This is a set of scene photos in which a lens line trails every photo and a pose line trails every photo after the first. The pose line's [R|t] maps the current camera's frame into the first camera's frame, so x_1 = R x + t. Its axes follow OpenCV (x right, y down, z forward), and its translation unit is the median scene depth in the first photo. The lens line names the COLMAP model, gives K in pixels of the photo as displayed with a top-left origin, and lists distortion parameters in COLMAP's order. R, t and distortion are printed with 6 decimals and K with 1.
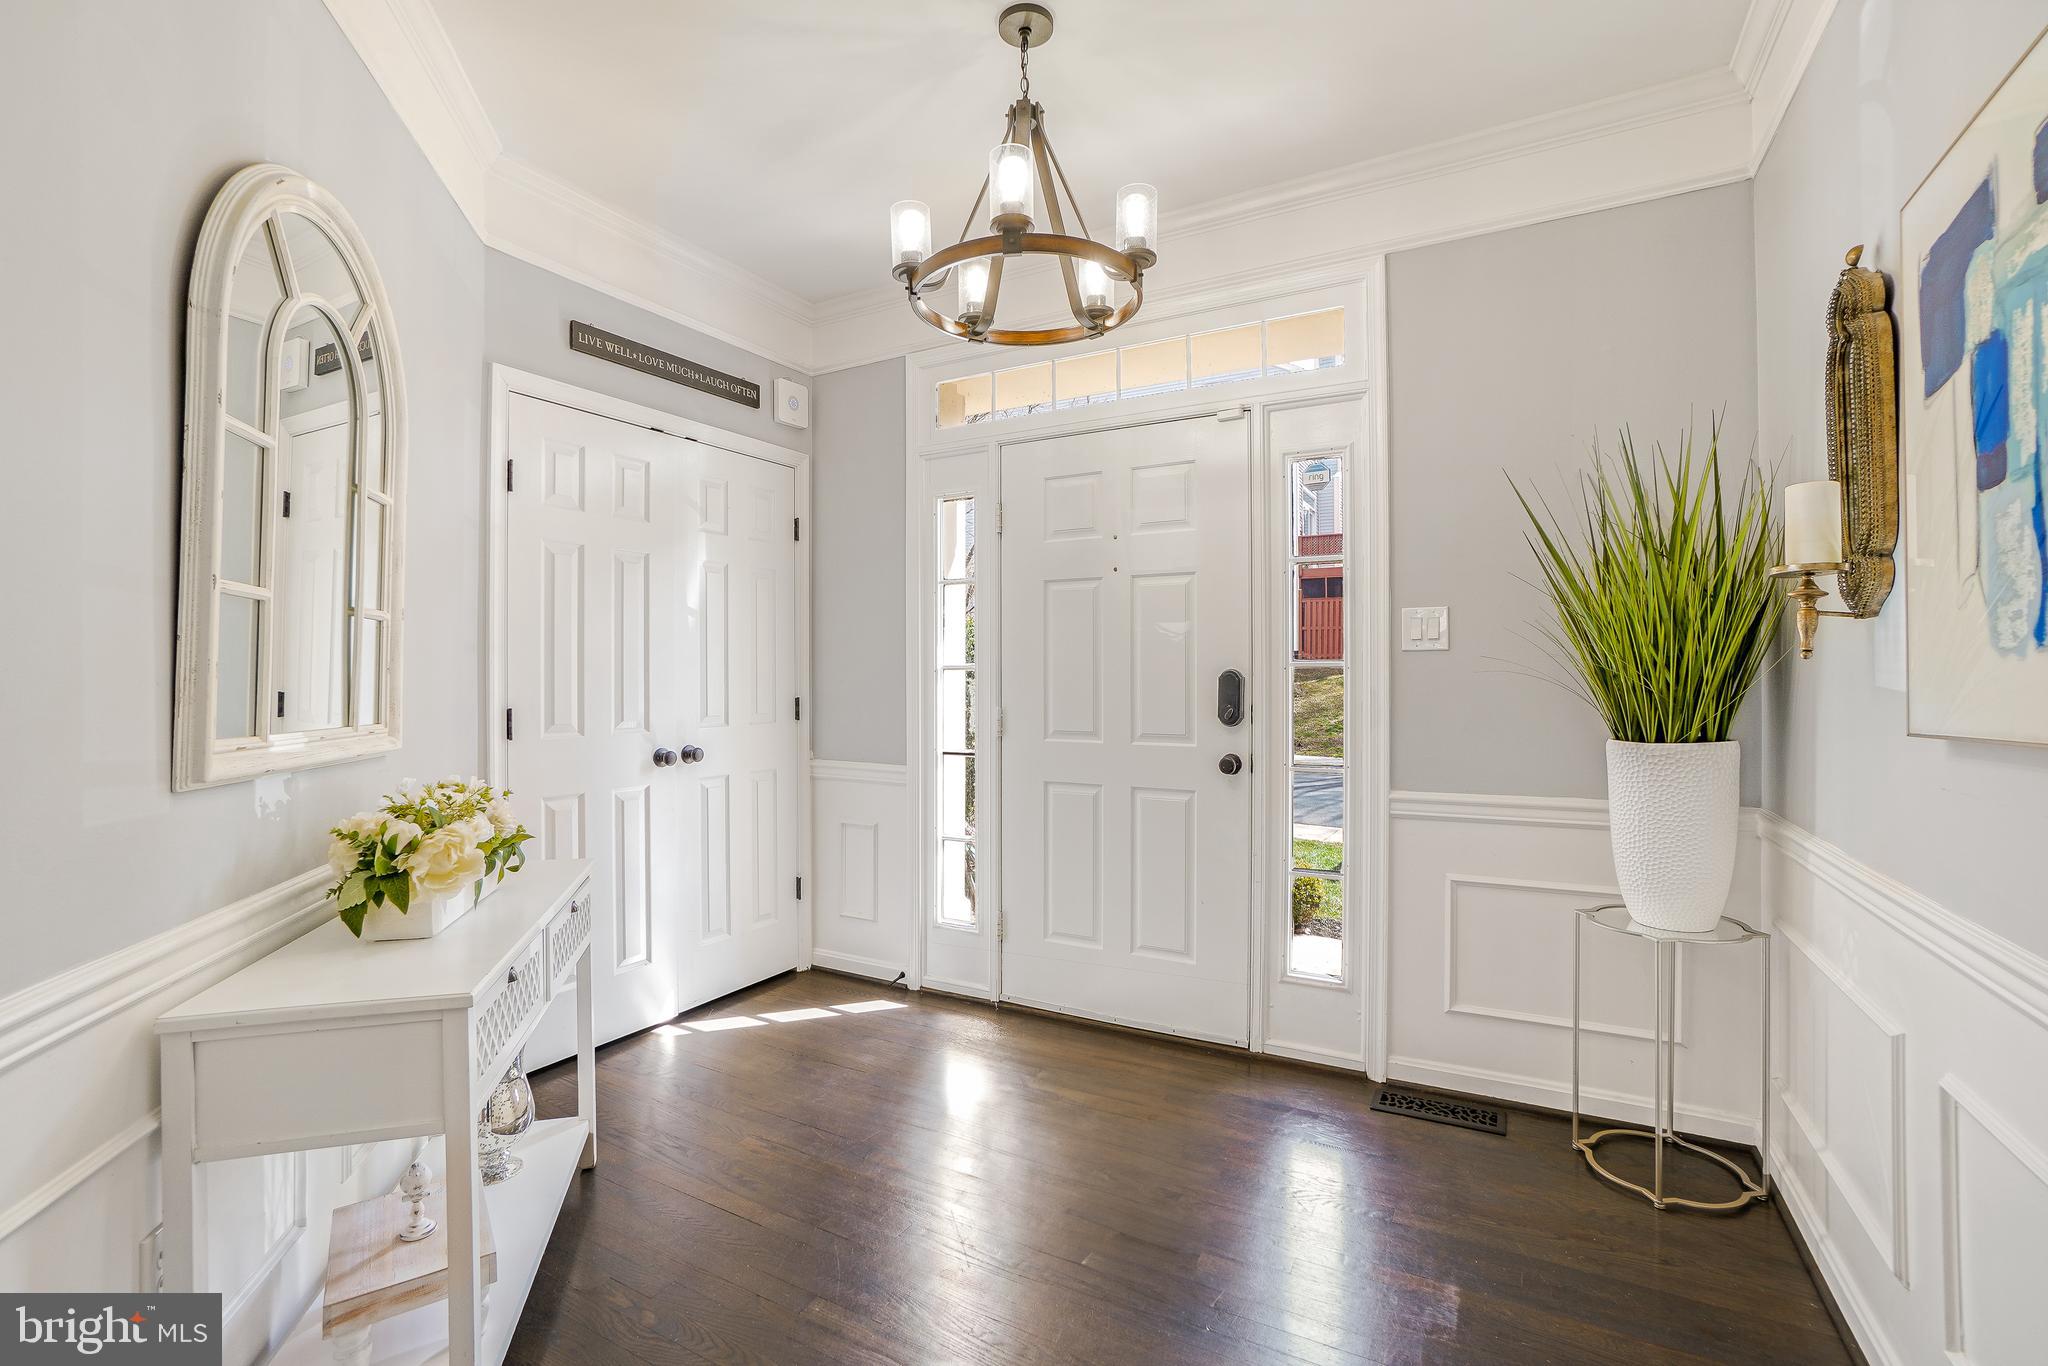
lens RADIAL K [[904.8, 0, 1019.6], [0, 904.8, 677.1], [0, 0, 1]] dist [-0.055357, 0.020705]
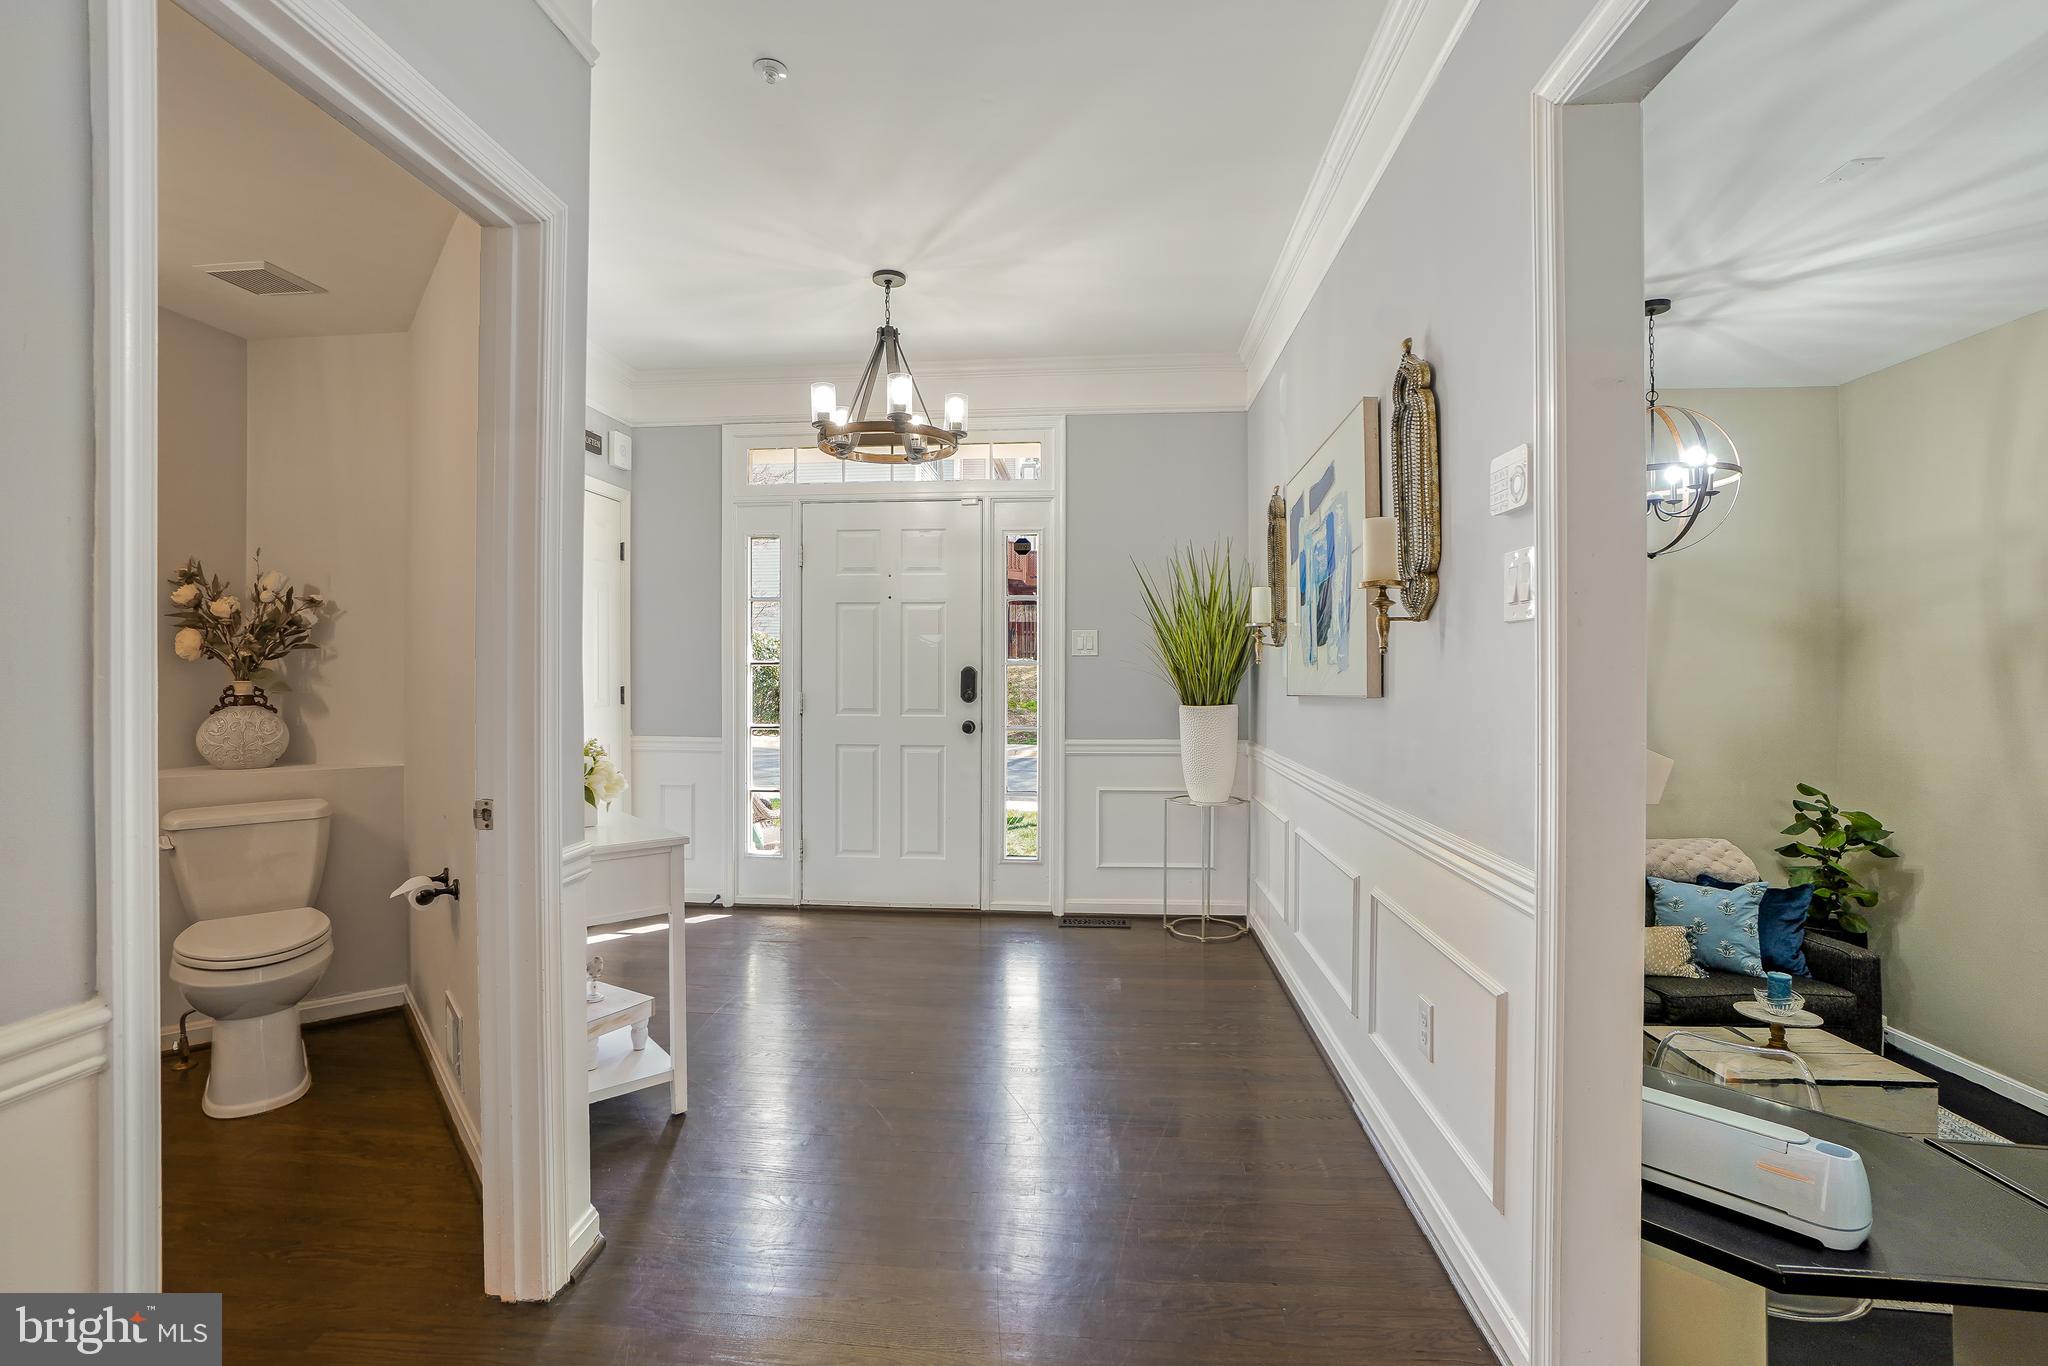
lens RADIAL K [[904.8, 0, 1019.6], [0, 904.8, 677.1], [0, 0, 1]] dist [-0.055357, 0.020705]
pose [[0.910528, 0.000498, 0.413447, -0.431211], [-0.003827, 0.999967, 0.007222, -0.001613], [-0.413430, -0.008158, 0.910500, -0.594432]]
